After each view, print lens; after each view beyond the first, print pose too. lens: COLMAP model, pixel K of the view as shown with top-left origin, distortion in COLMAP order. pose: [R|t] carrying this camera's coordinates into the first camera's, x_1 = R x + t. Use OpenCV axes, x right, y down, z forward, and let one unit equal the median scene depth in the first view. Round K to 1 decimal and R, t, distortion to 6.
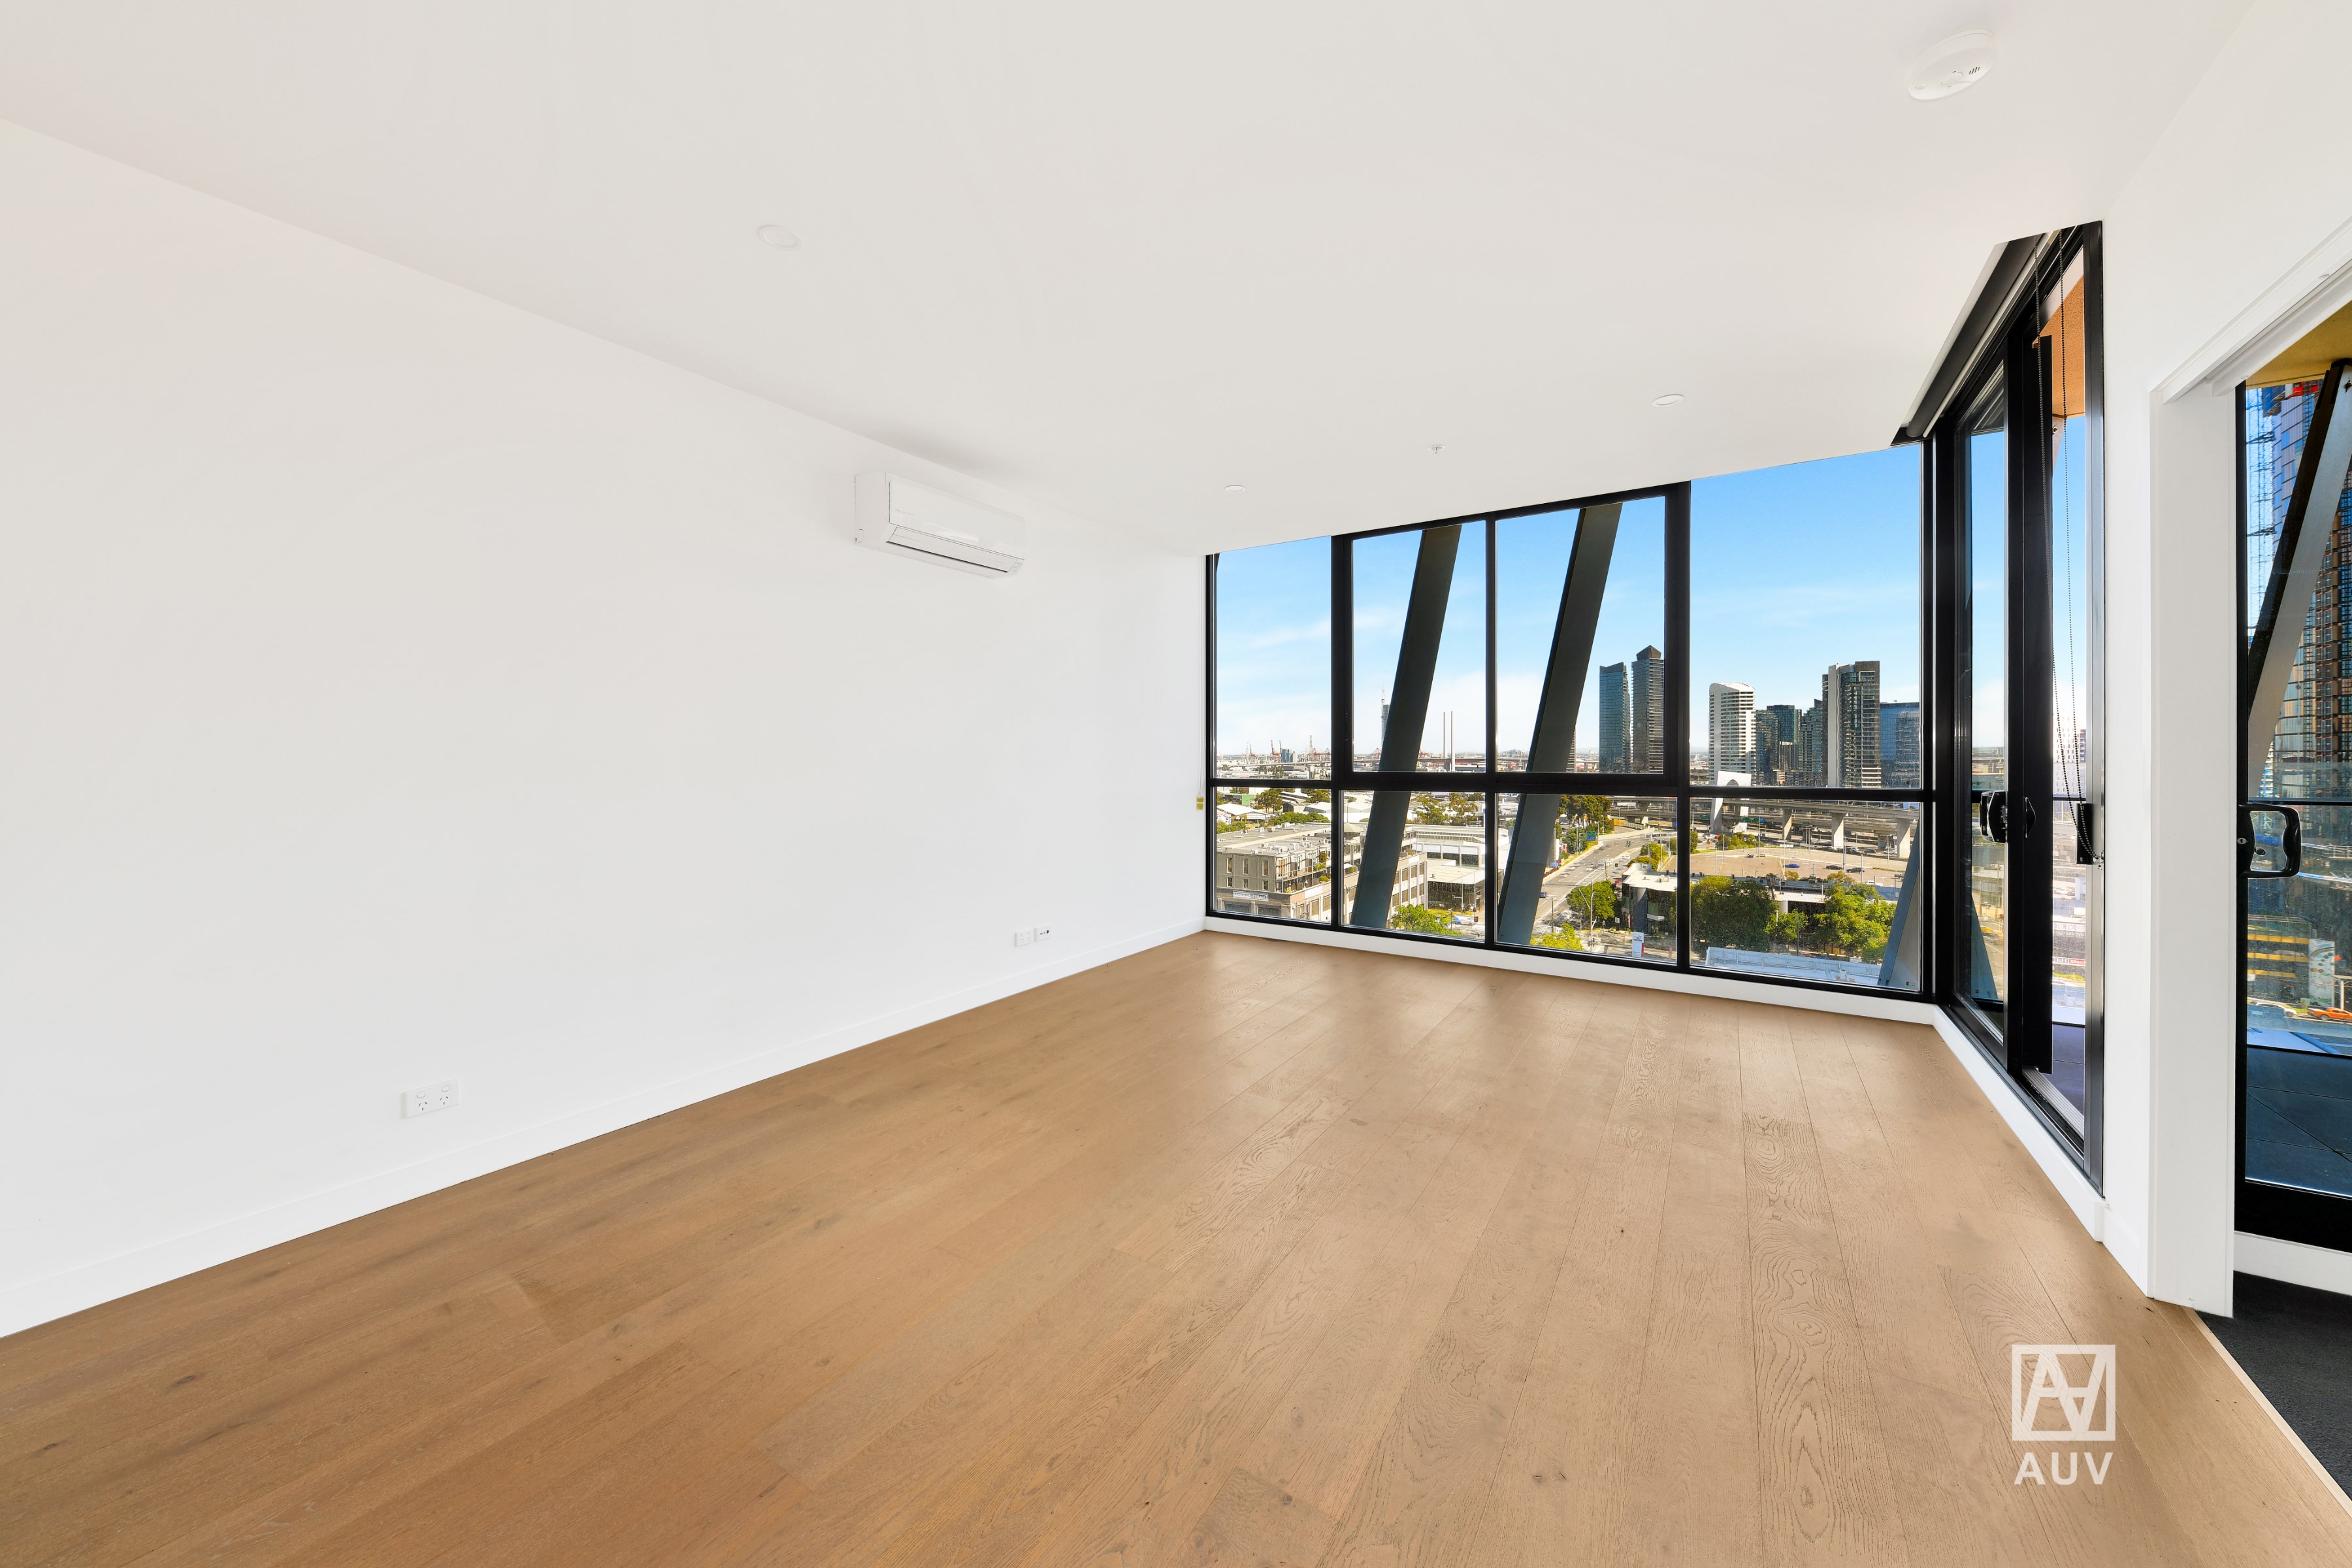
lens RADIAL K [[841.3, 0, 1186.5], [0, 841.3, 751.7], [0, 0, 1]] dist [0.000298, -0.002573]
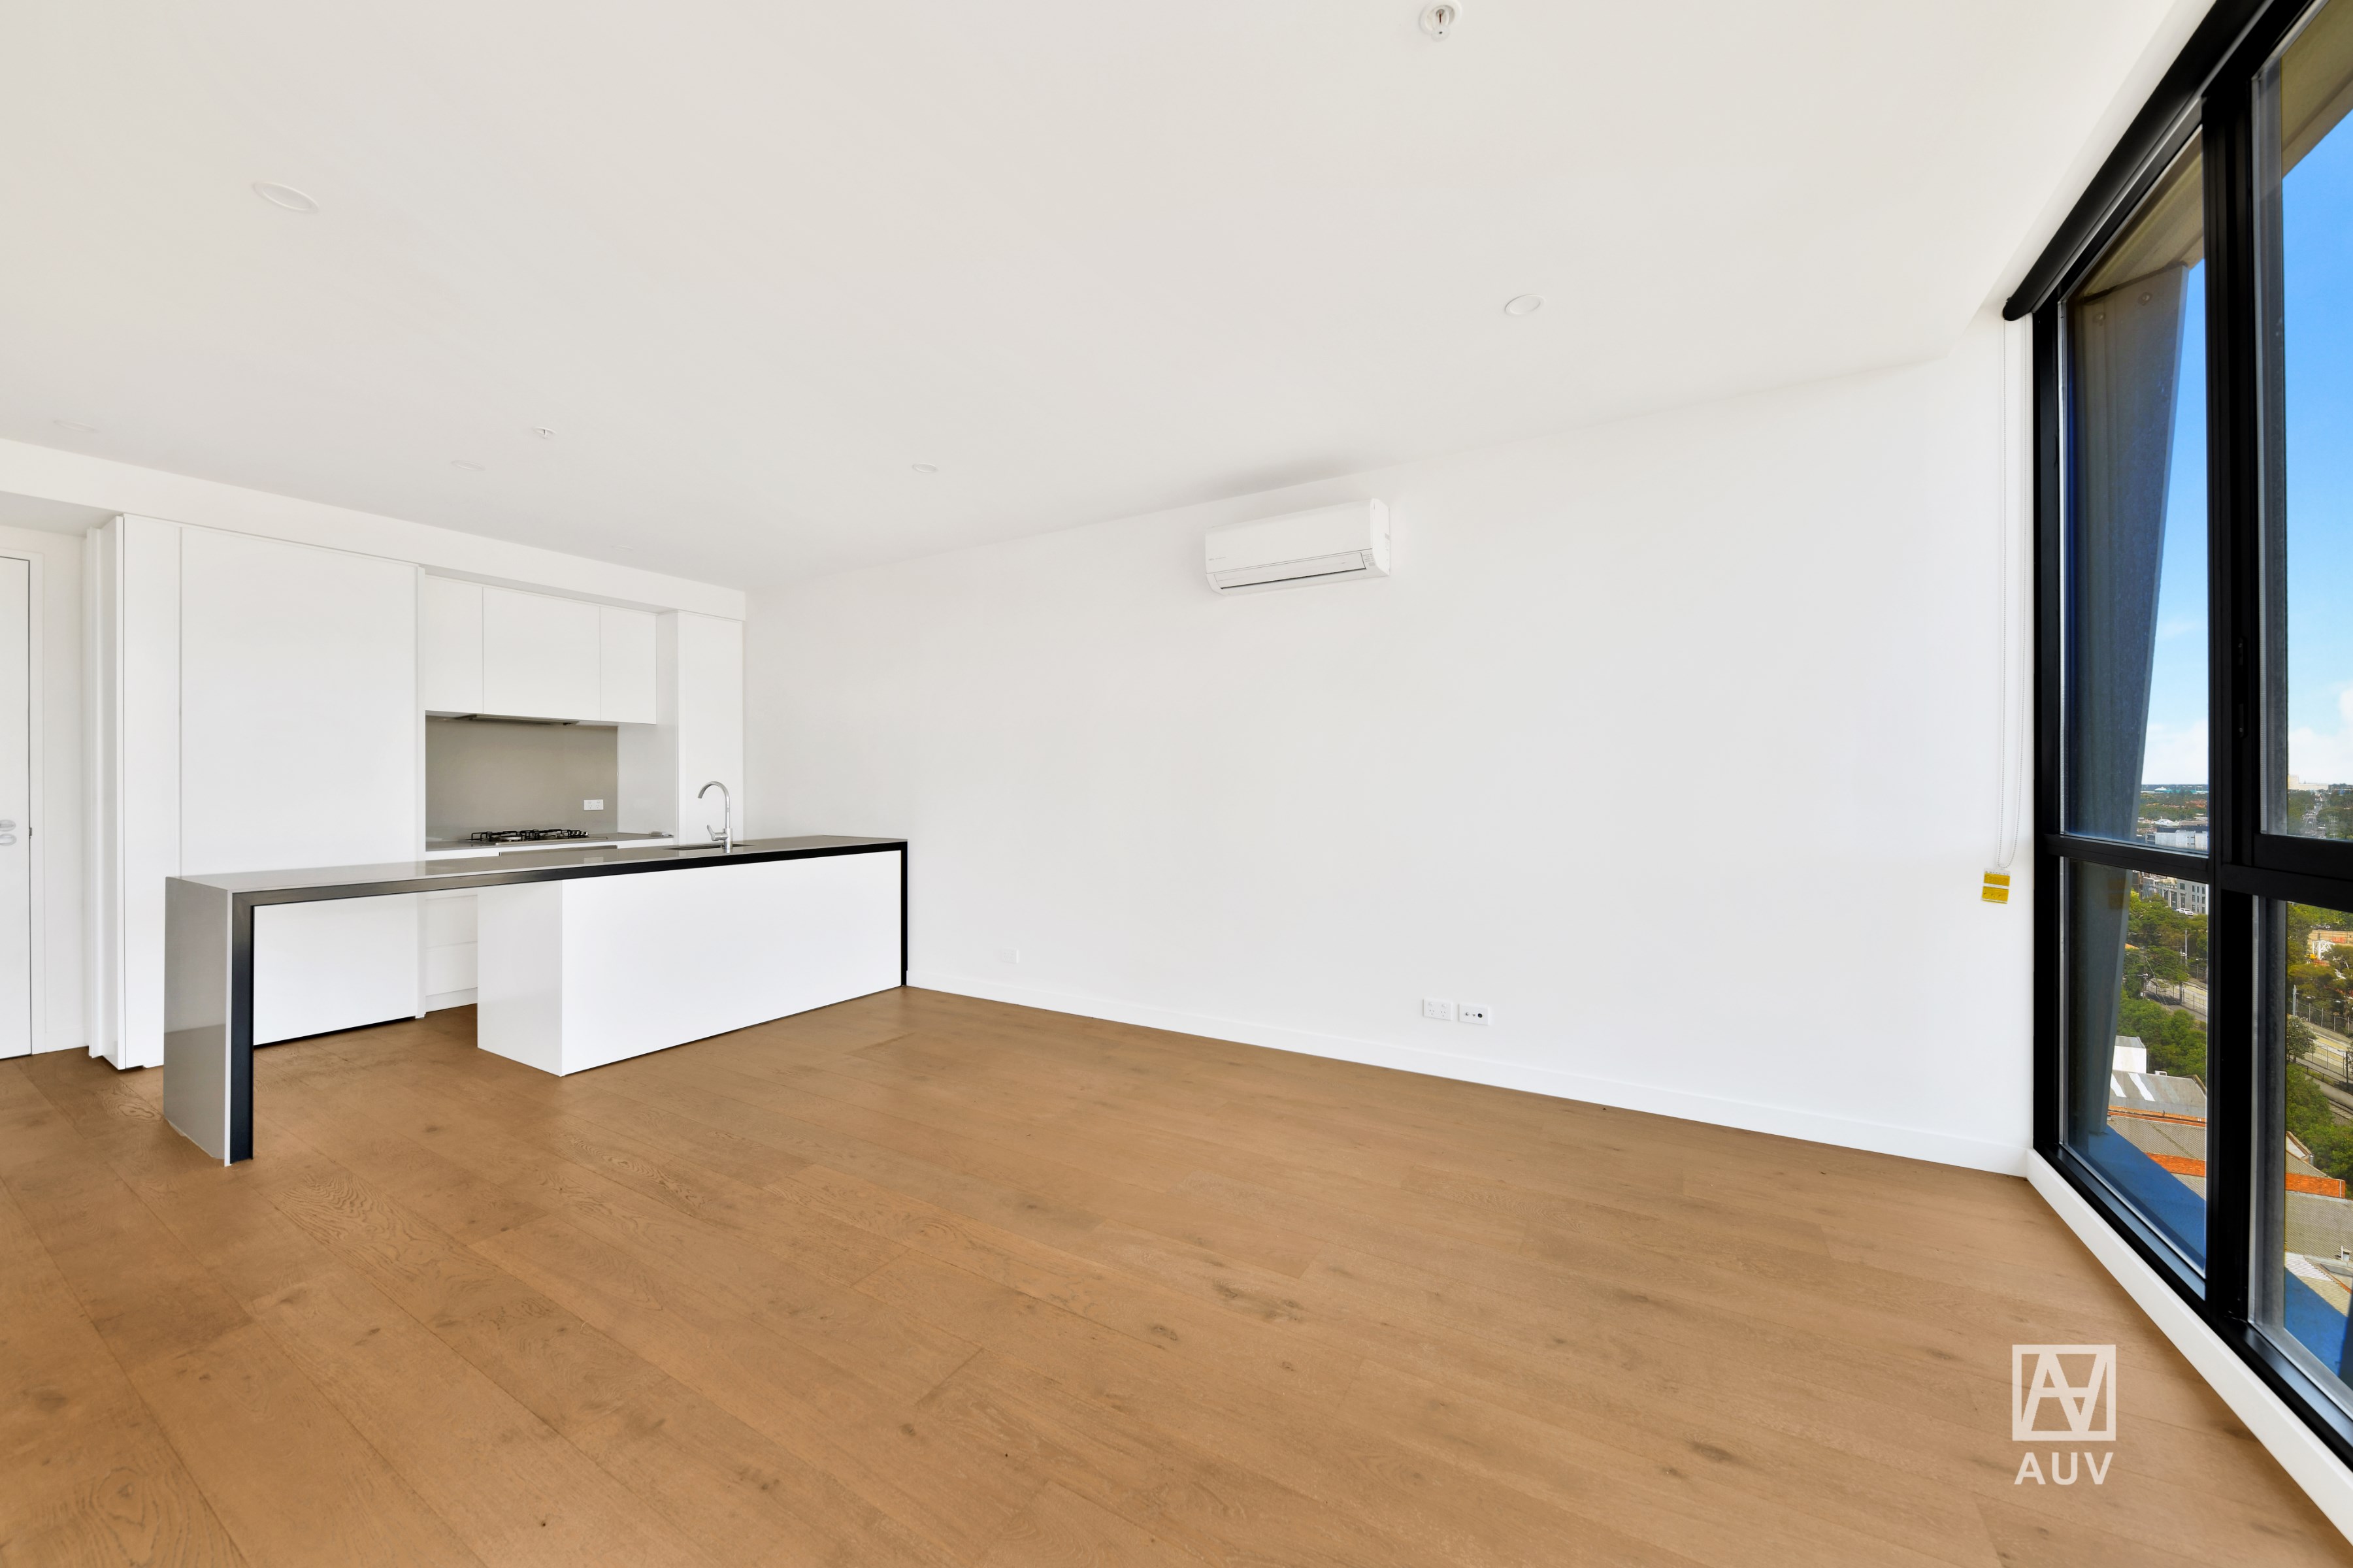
lens RADIAL K [[842.2, 0, 1176.5], [0, 842.2, 784.0], [0, 0, 1]] dist [0.000076, -0.005628]
pose [[0.041031, 0.005731, -0.999141, 0.492678], [-0.001221, 0.999983, 0.005686, 0.005723], [0.999157, 0.000987, 0.041037, 0.615895]]
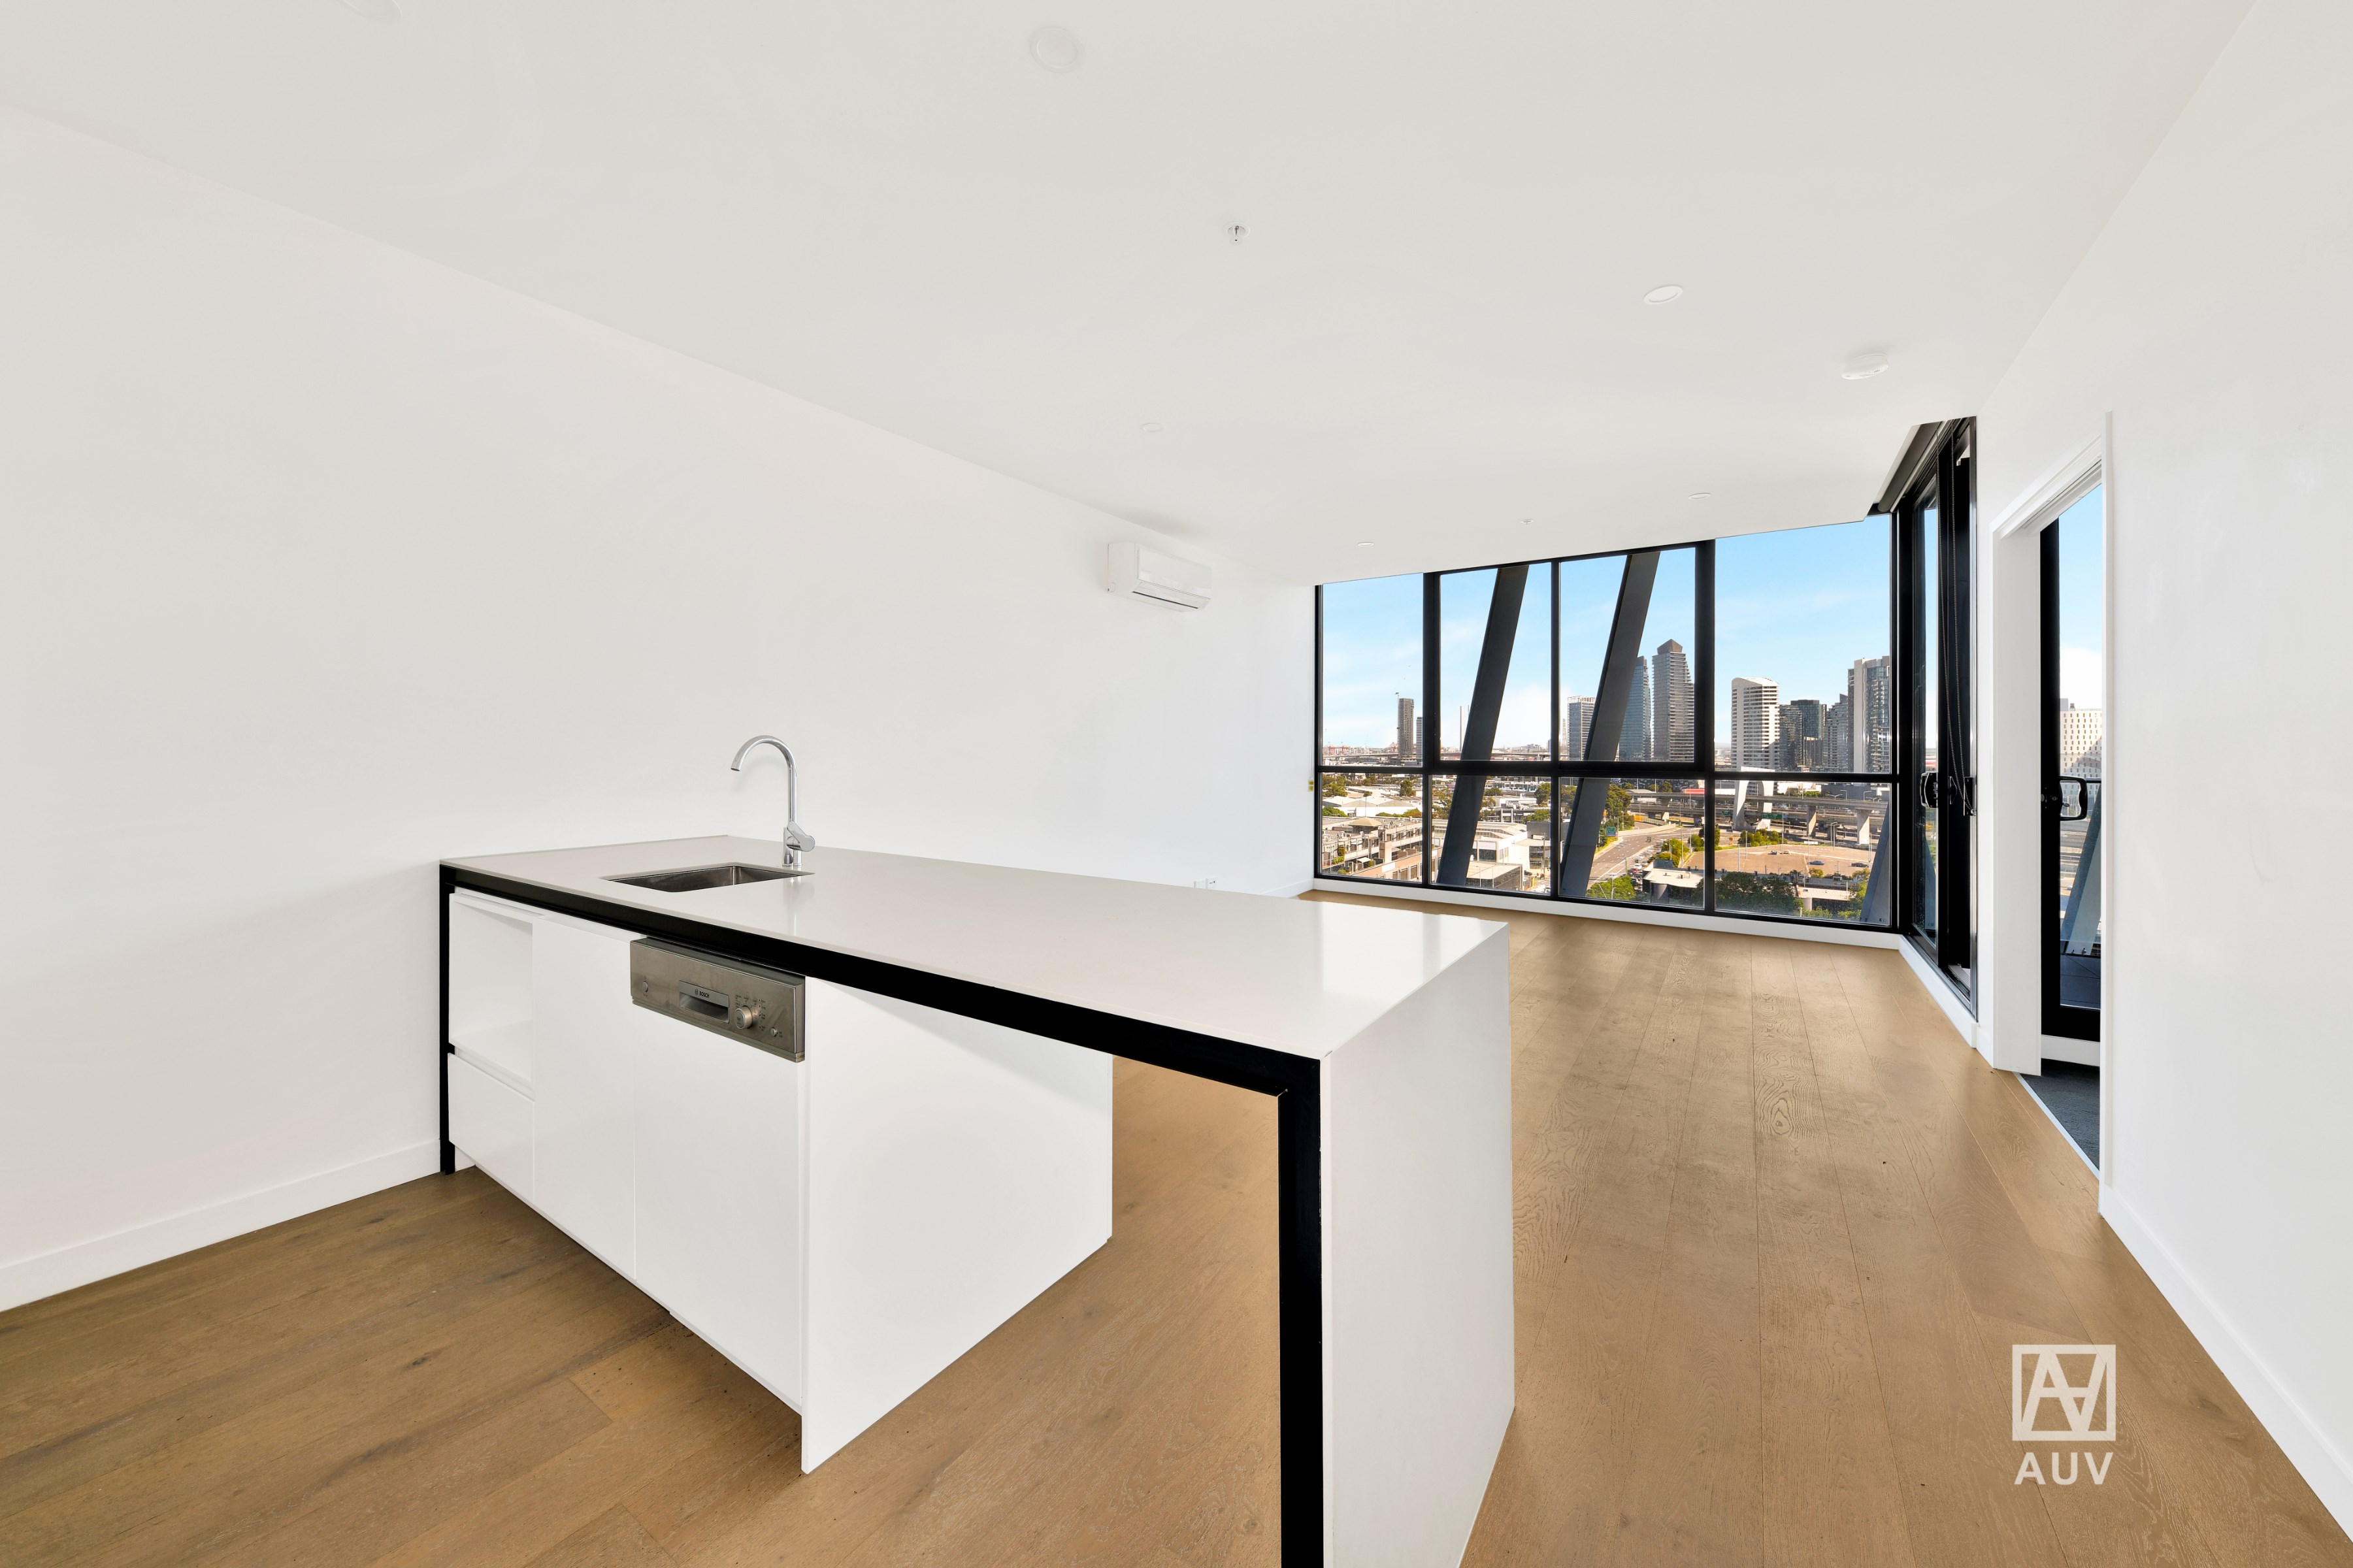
lens RADIAL K [[848.4, 0, 1186.0], [0, 848.4, 738.5], [0, 0, 1]] dist [0.000765, -0.000002]
pose [[0.999875, 0.004043, -0.015284, -0.165468], [-0.004157, 0.999963, -0.007470, 0.002491], [0.015254, 0.007533, 0.999855, -0.270670]]
